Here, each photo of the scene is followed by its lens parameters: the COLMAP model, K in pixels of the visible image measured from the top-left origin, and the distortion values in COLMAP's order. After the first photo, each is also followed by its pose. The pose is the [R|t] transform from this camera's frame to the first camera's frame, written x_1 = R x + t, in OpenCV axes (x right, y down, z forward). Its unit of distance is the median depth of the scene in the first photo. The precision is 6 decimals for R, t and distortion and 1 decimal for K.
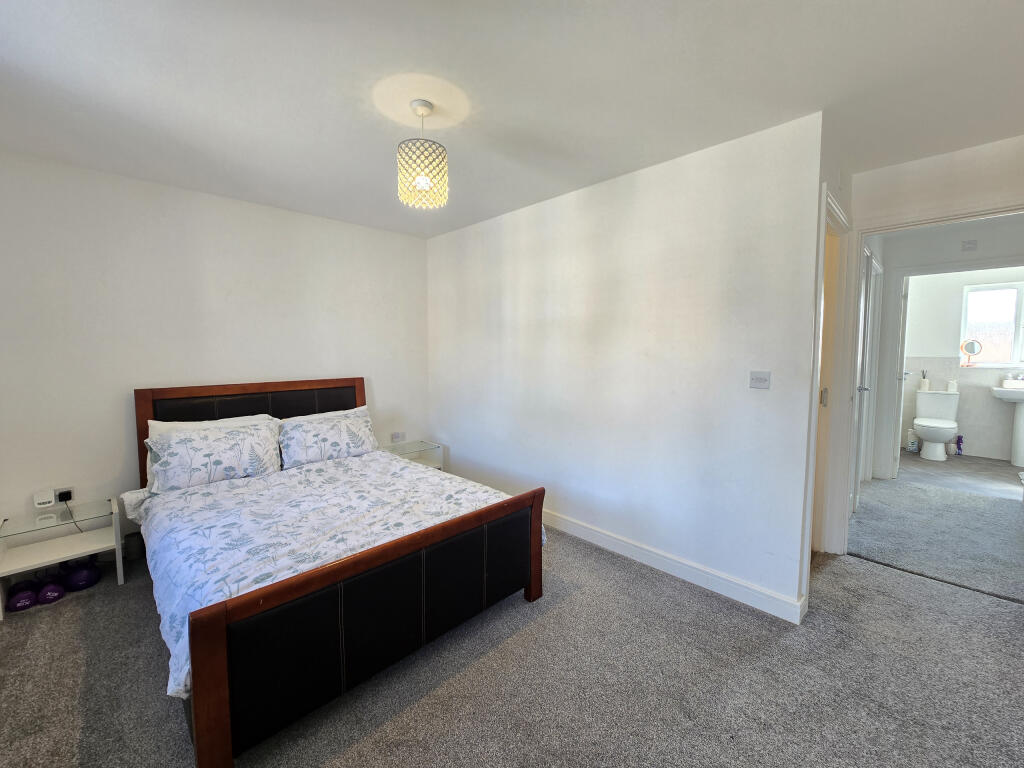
lens RADIAL K [[420.5, 0, 517.7], [0, 420.5, 377.1], [0, 0, 1]] dist [0.013180, 0.000237]
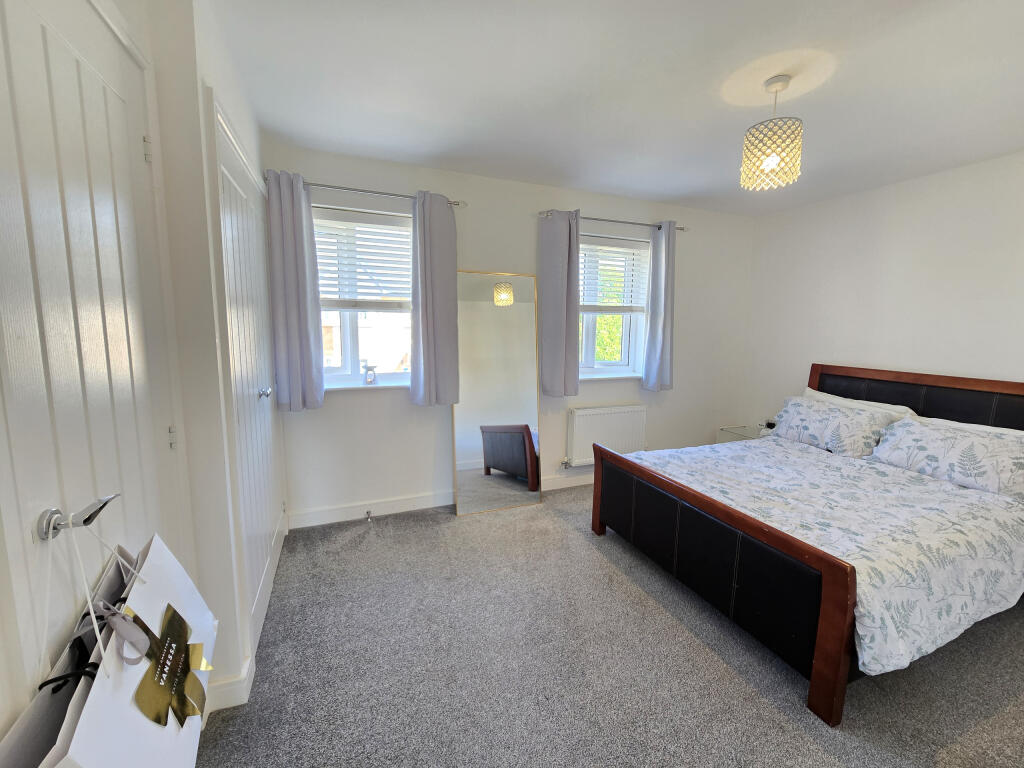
lens RADIAL K [[420.5, 0, 515.4], [0, 420.5, 380.2], [0, 0, 1]] dist [0.013180, 0.000237]
pose [[-0.375345, 0.121080, -0.918943, 0.709523], [-0.086596, 0.982514, 0.164826, -0.060803], [0.922831, 0.141444, -0.358297, 0.656336]]
